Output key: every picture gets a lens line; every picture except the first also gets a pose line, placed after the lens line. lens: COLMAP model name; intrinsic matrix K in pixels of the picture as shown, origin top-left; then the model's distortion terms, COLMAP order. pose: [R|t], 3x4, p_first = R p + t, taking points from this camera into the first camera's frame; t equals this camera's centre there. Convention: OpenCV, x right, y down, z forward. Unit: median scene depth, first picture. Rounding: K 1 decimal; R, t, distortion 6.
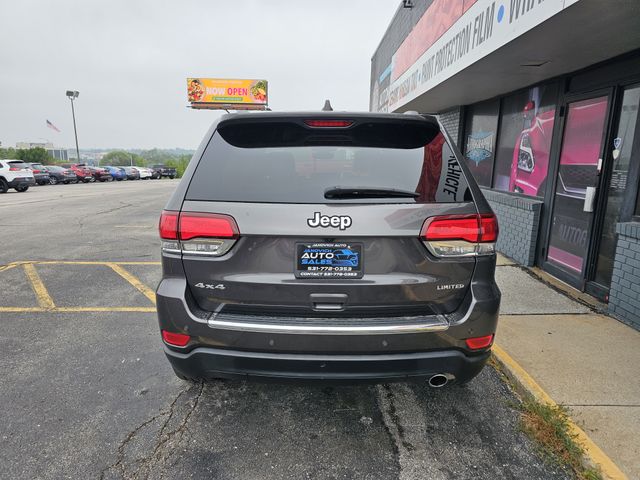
lens RADIAL K [[429.1, 0, 314.4], [0, 429.1, 238.6], [0, 0, 1]] dist [0.055746, -0.052027]
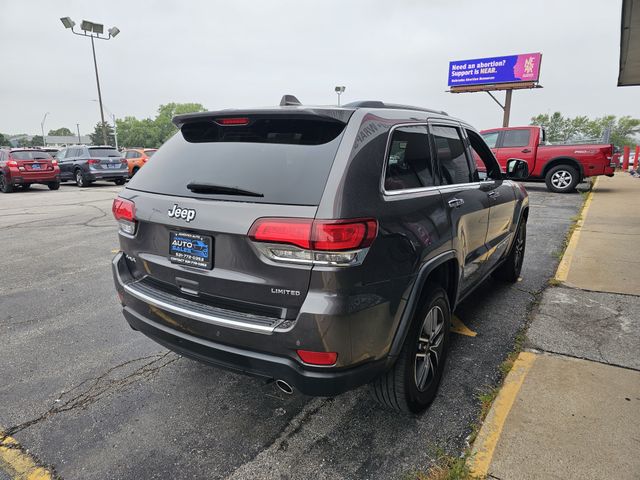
lens RADIAL K [[429.1, 0, 313.9], [0, 429.1, 247.5], [0, 0, 1]] dist [0.055746, -0.052027]
pose [[0.835145, 0.118572, -0.537097, 0.426820], [-0.091389, 0.992828, 0.077078, -0.032358], [0.542384, -0.015287, 0.839992, 0.117540]]
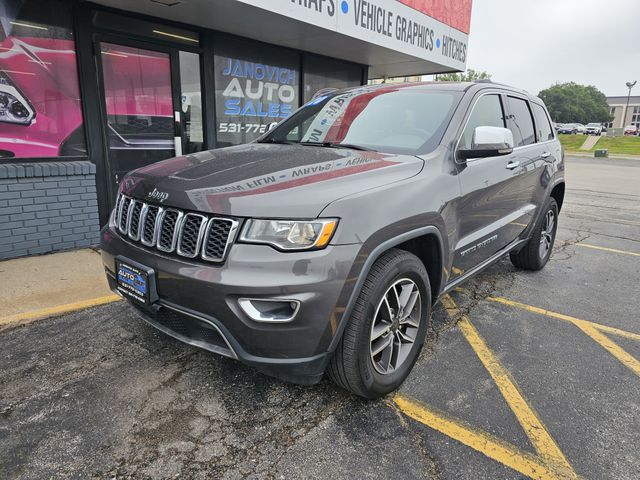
lens RADIAL K [[429.1, 0, 321.9], [0, 429.1, 237.2], [0, 0, 1]] dist [0.055746, -0.052027]
pose [[-0.772305, -0.185435, 0.607584, -0.445616], [0.080362, 0.920243, 0.383008, -0.318213], [-0.630148, 0.344626, -0.695806, 1.858651]]
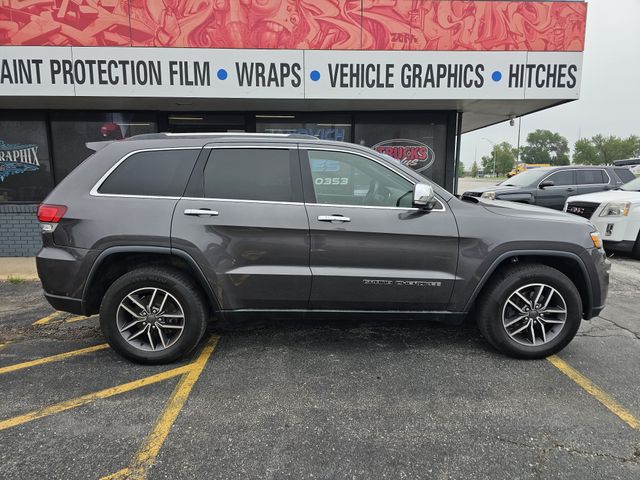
lens RADIAL K [[429.1, 0, 324.7], [0, 429.1, 245.7], [0, 0, 1]] dist [0.055746, -0.052027]
pose [[-0.054876, -0.172280, 0.983518, -1.134683], [0.189932, 0.965217, 0.179671, -0.147774], [-0.980262, 0.196662, -0.020246, 0.787663]]
